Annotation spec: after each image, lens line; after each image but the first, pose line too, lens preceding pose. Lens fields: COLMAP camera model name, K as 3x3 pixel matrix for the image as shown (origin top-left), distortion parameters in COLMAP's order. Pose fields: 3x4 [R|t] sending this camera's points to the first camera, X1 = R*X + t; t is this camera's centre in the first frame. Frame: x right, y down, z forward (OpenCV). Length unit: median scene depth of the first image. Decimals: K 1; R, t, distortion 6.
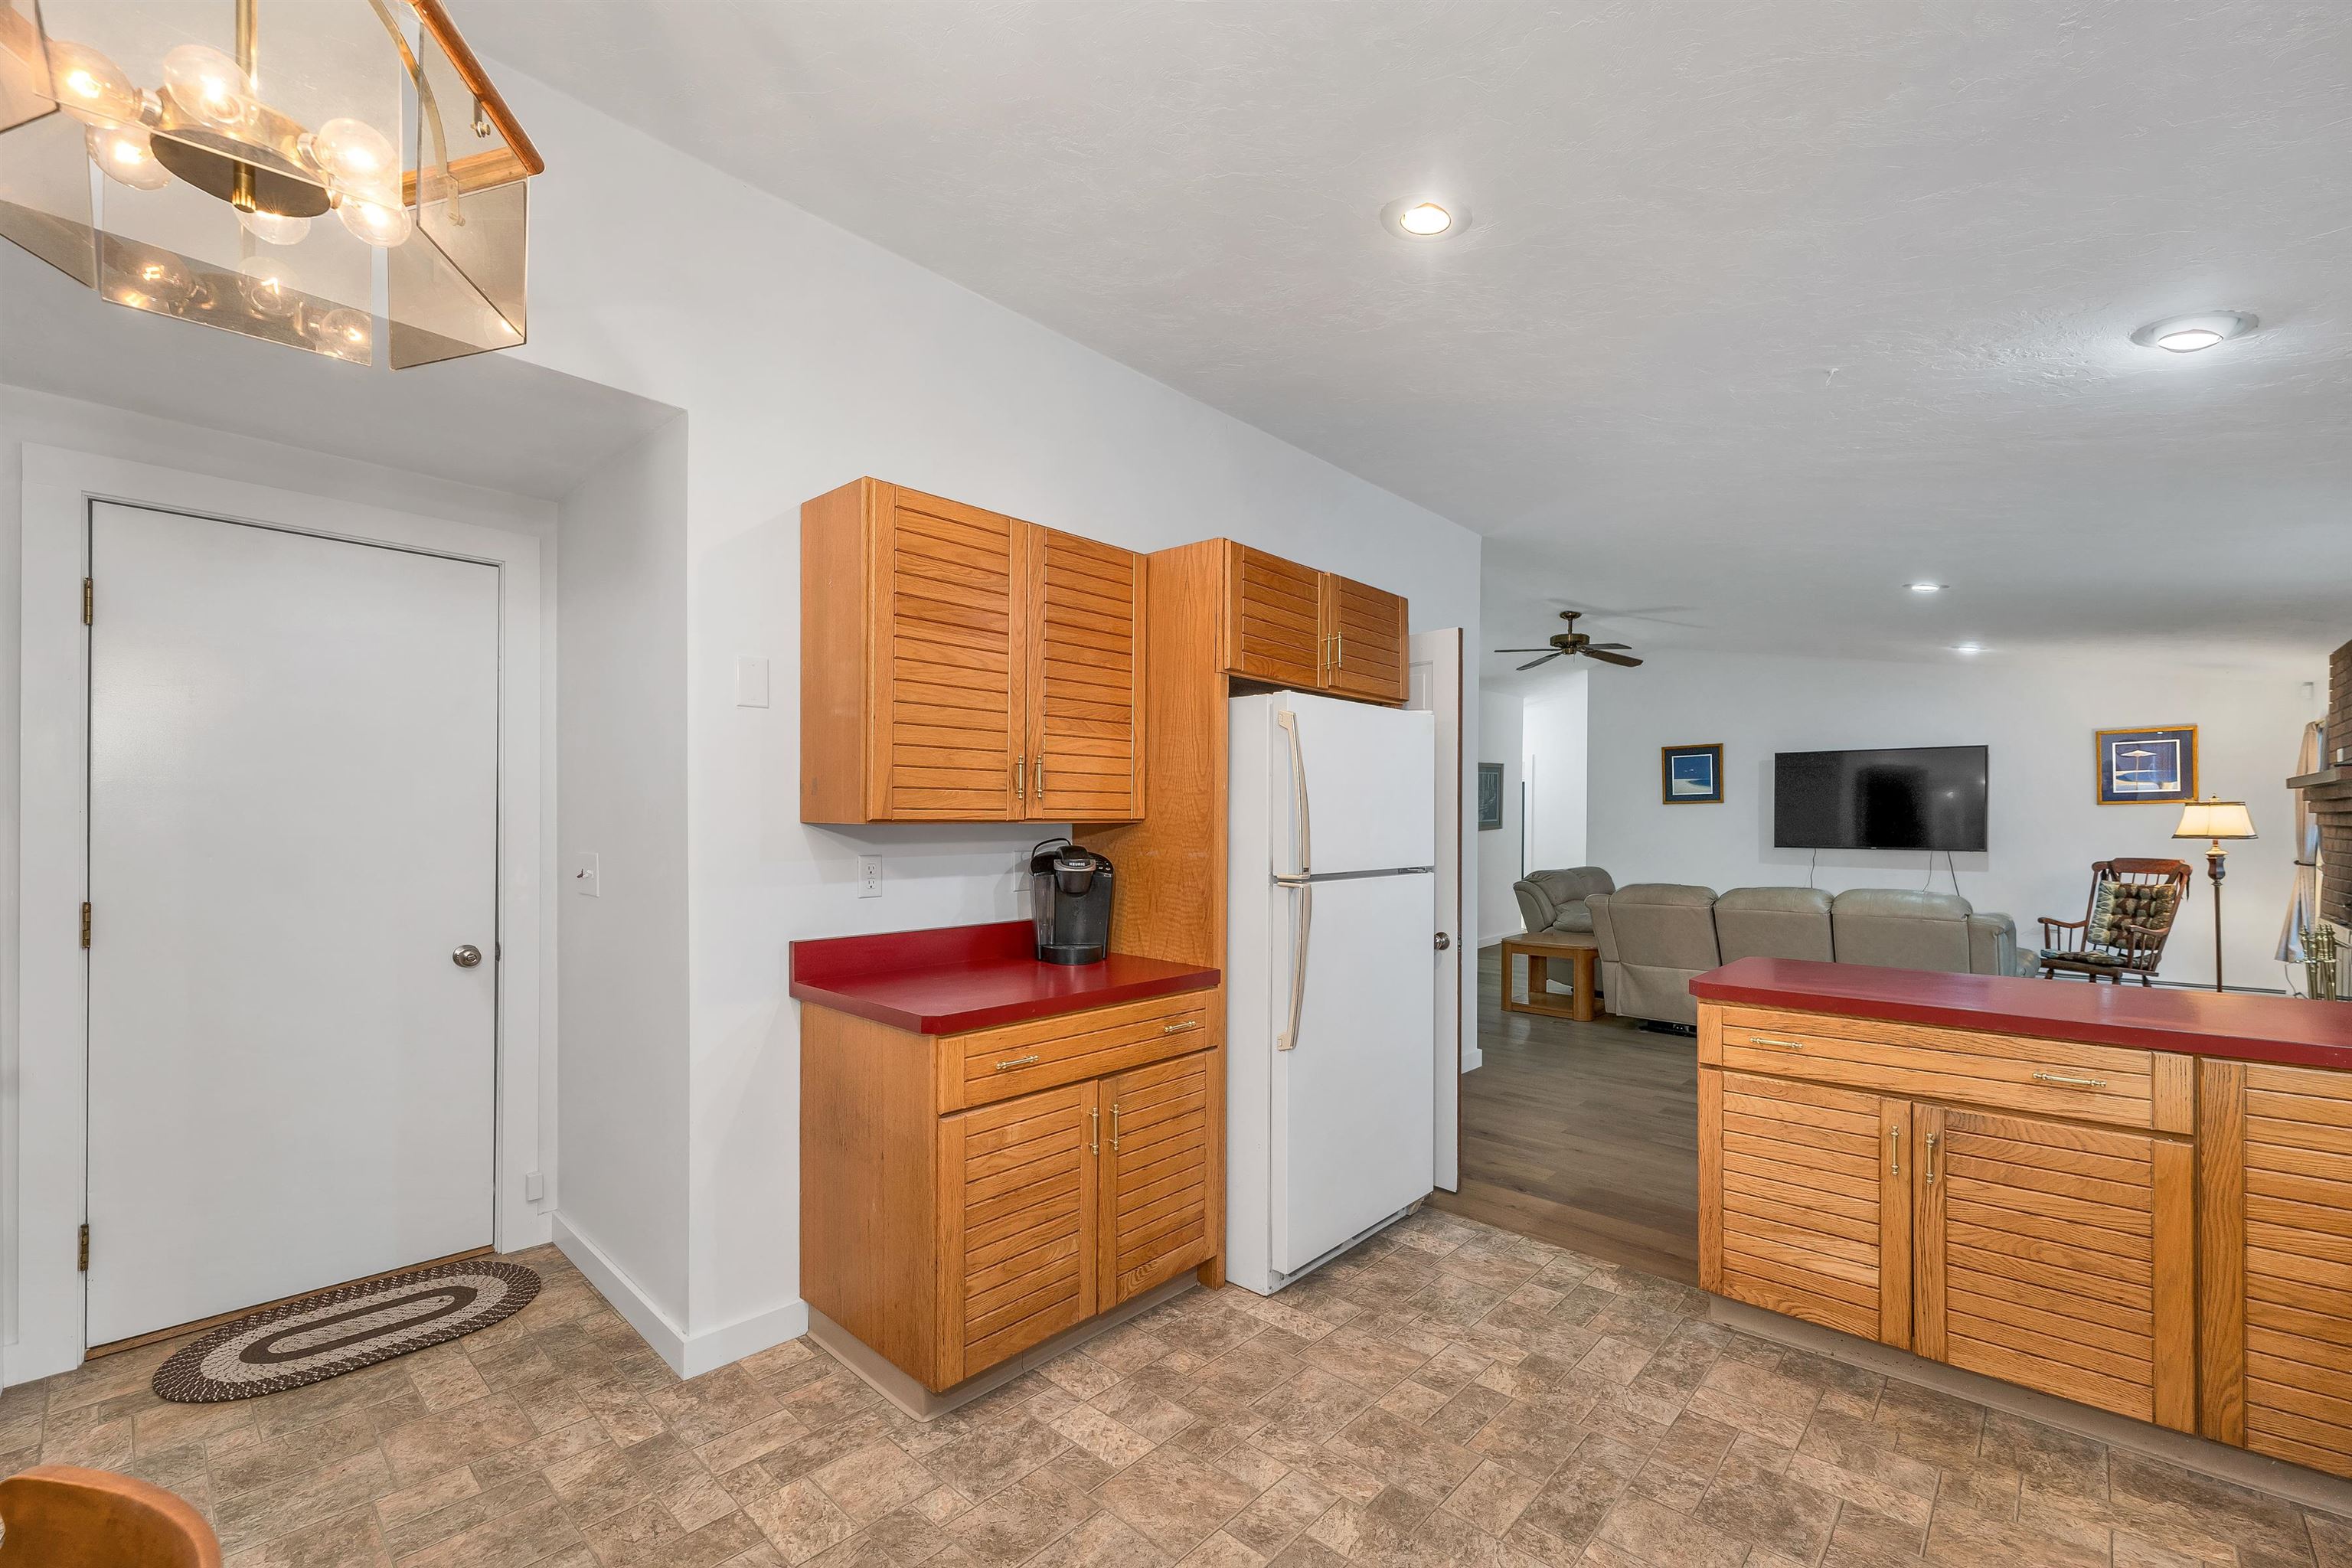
lens RADIAL K [[978.1, 0, 1177.2], [0, 978.1, 822.1], [0, 0, 1]] dist [0.000221, -0.000127]
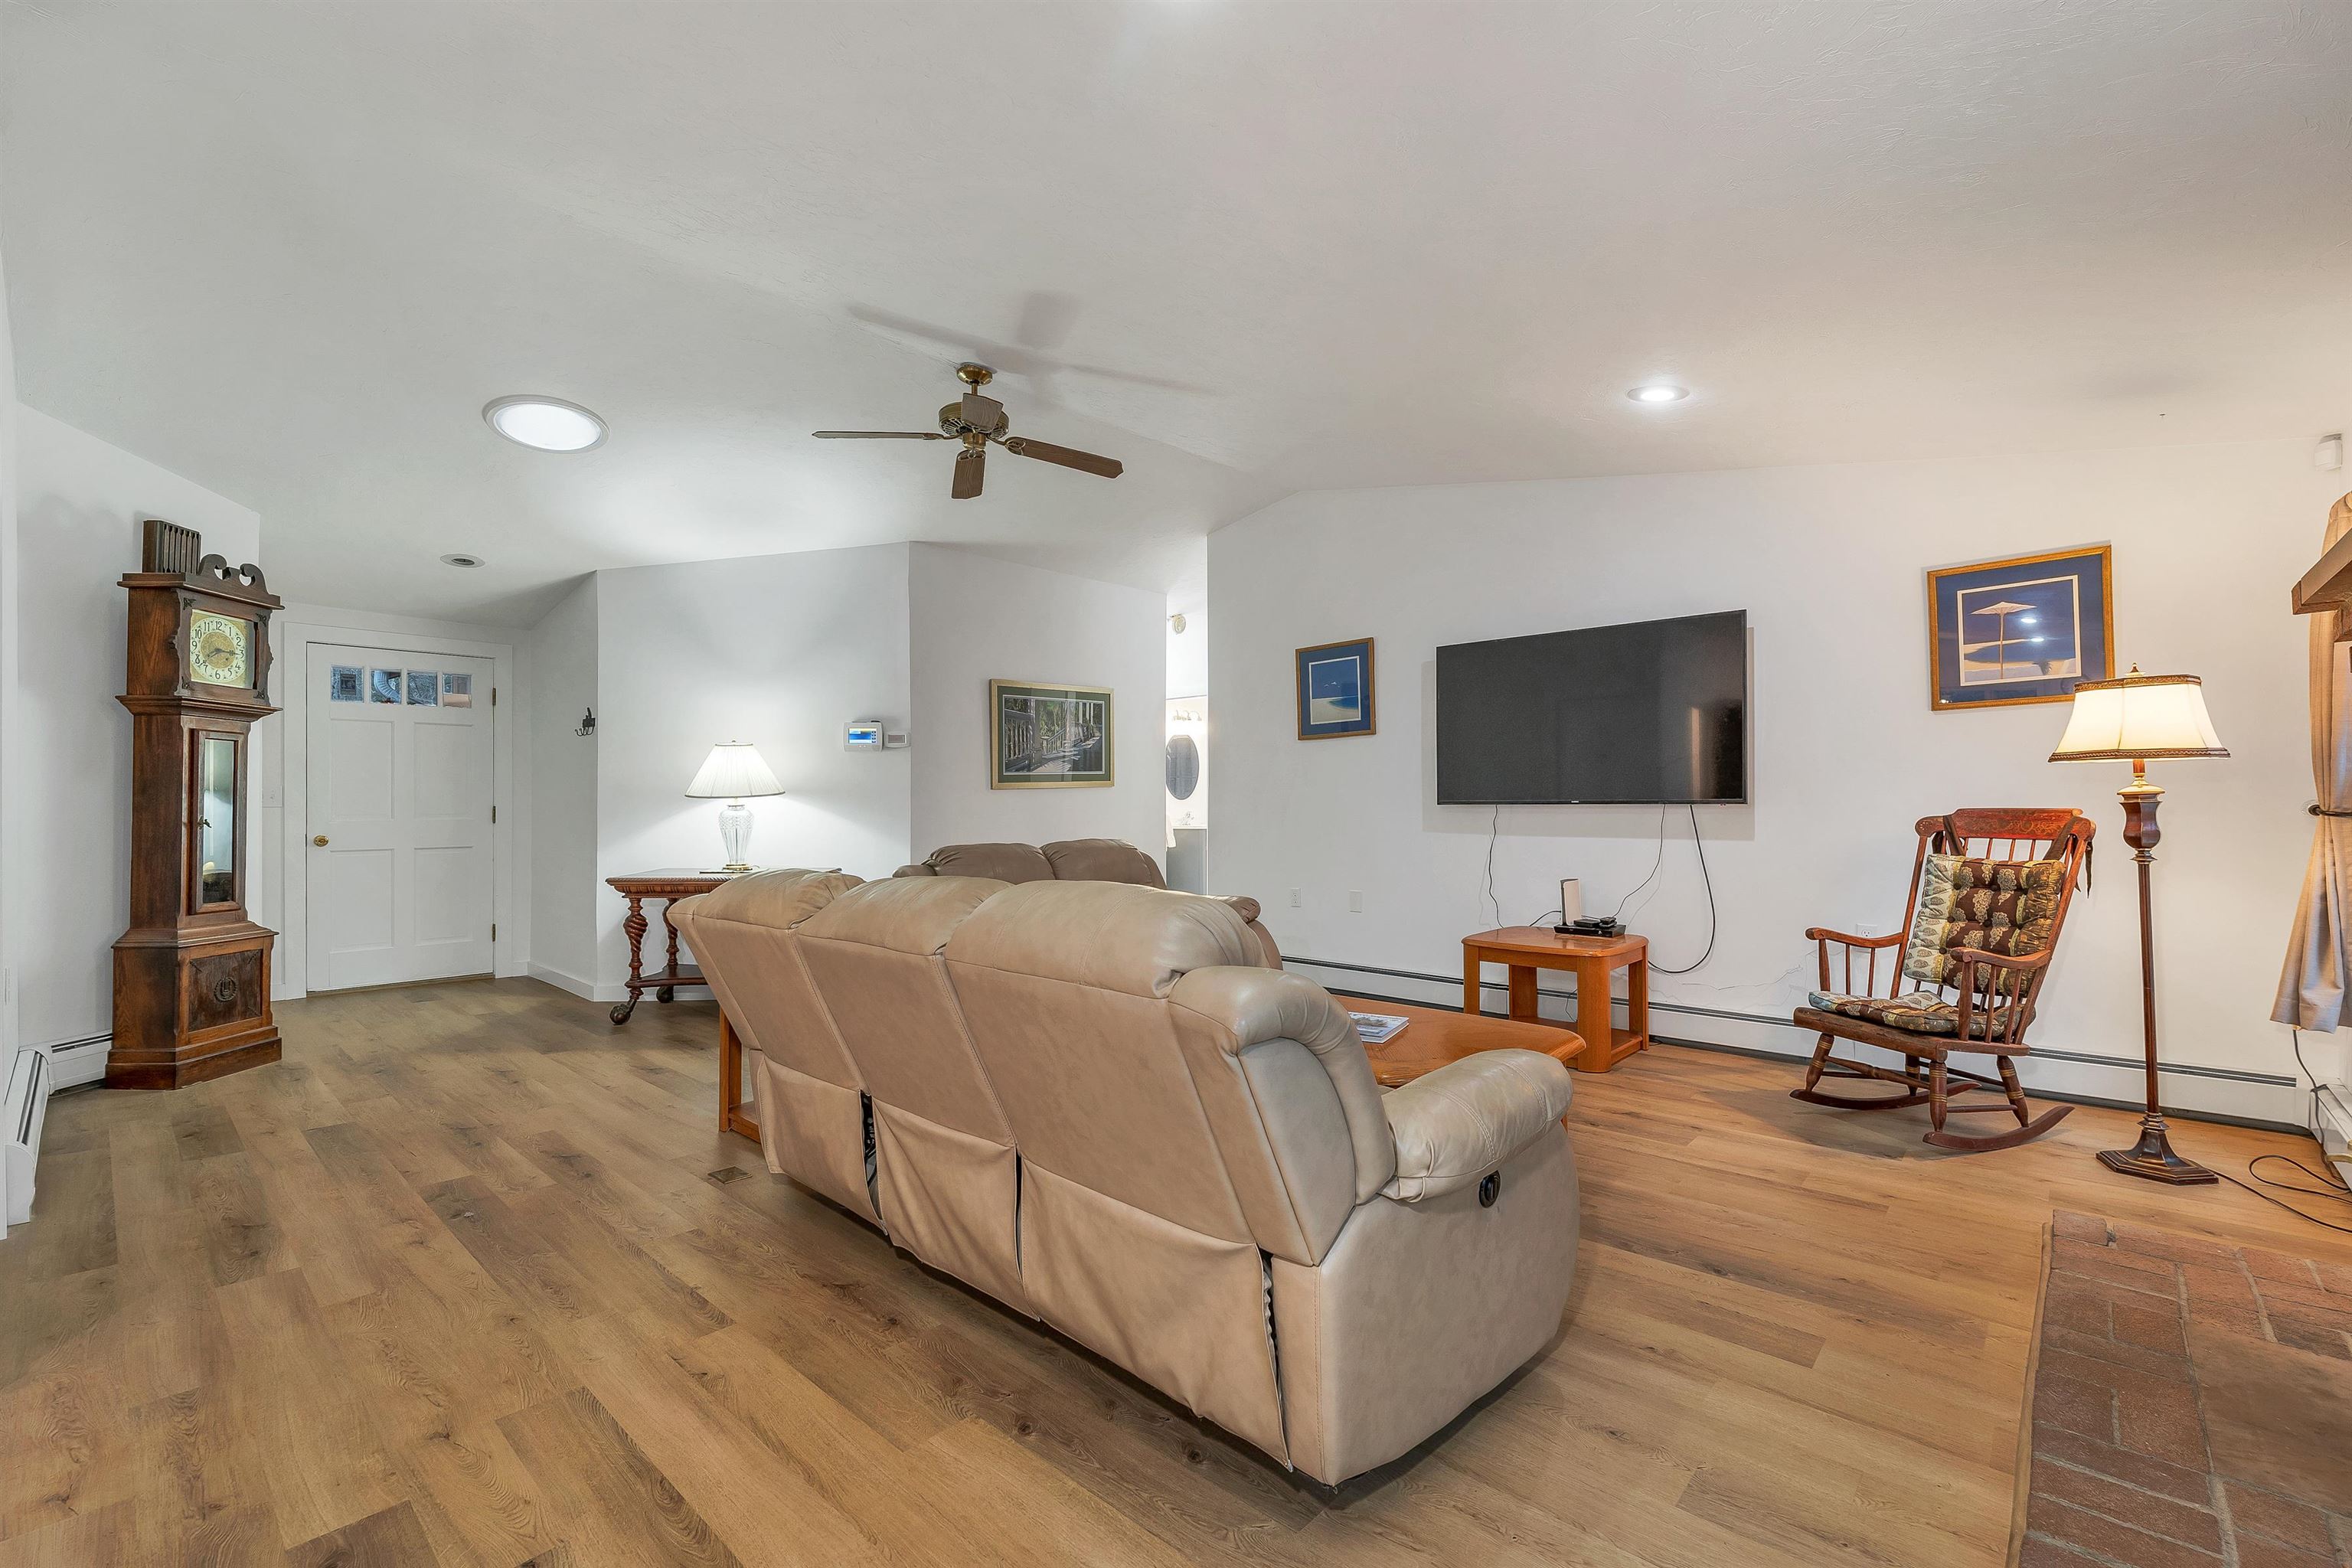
lens RADIAL K [[994.4, 0, 1175.0], [0, 994.4, 801.4], [0, 0, 1]] dist [-0.000800, 0.000432]
pose [[0.999928, -0.007731, 0.009143, 0.603736], [0.007800, 0.999941, -0.007530, 0.036649], [-0.009085, 0.007601, 0.999930, 0.536887]]
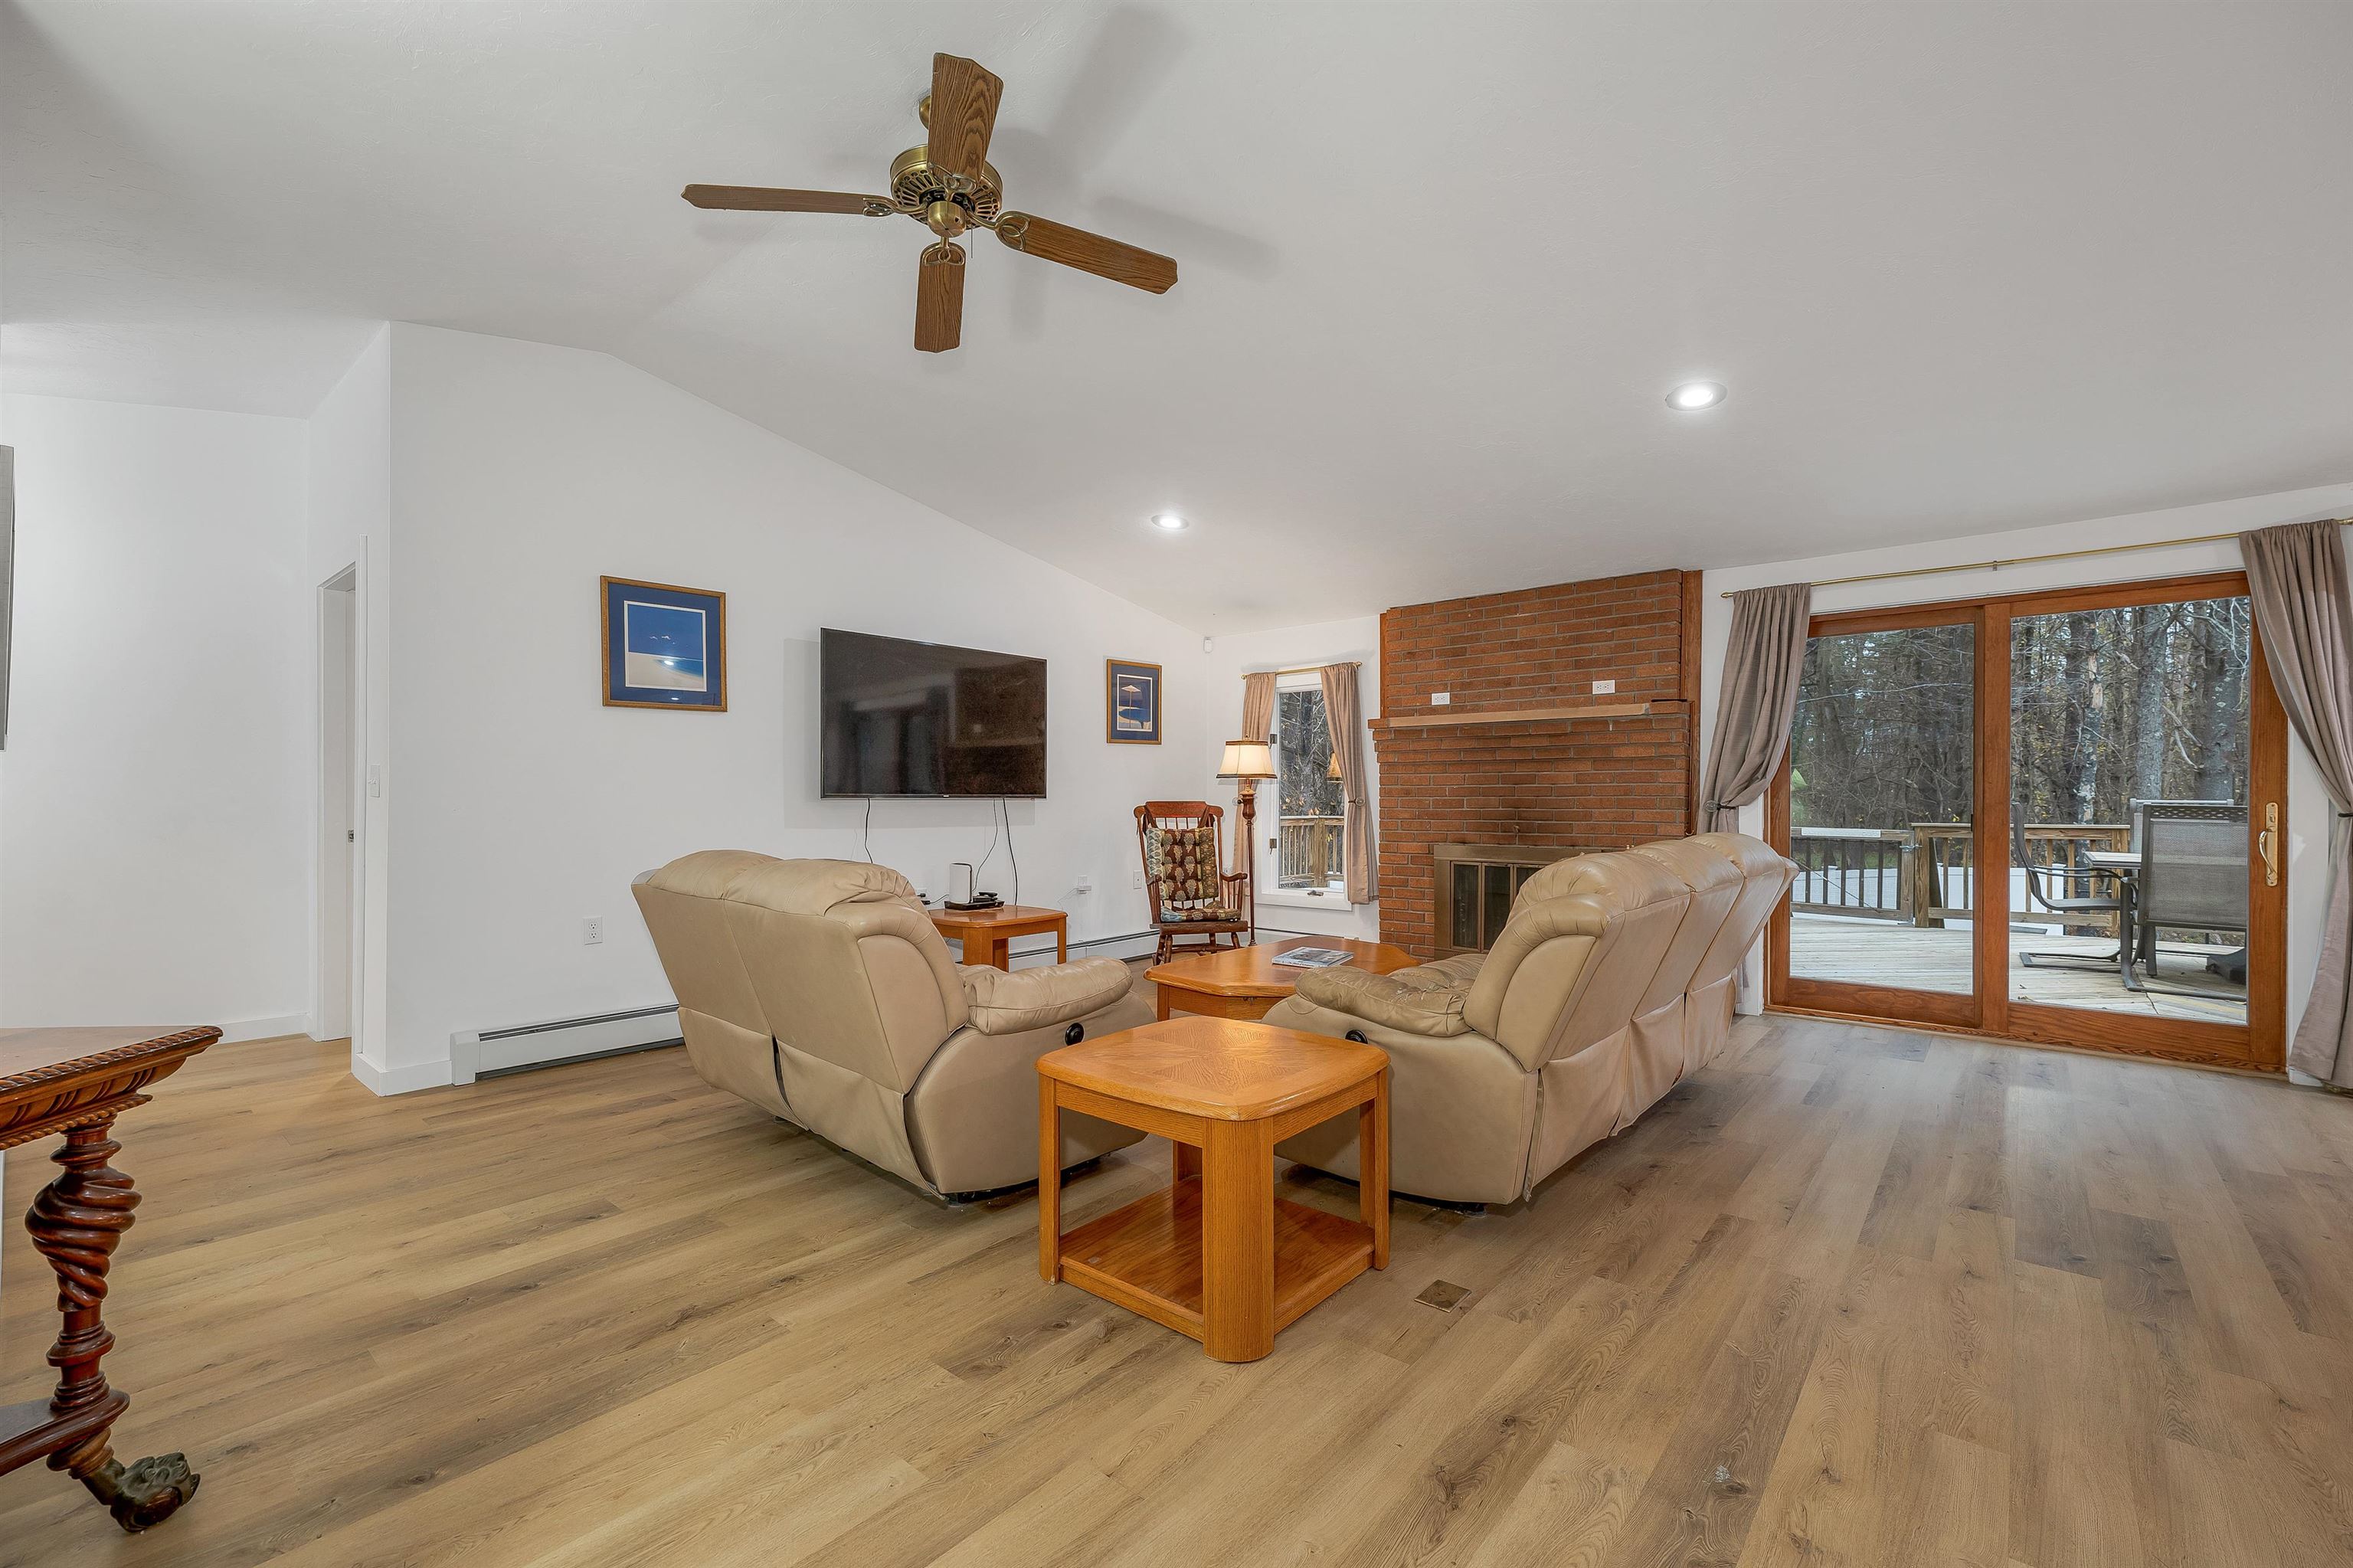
lens RADIAL K [[986.2, 0, 1180.0], [0, 986.2, 797.5], [0, 0, 1]] dist [0.000969, 0.000211]
pose [[-0.042208, -0.002275, 0.999106, 0.060010], [0.003382, 0.999991, 0.002420, 0.033709], [-0.999103, 0.003481, -0.042200, 1.112924]]
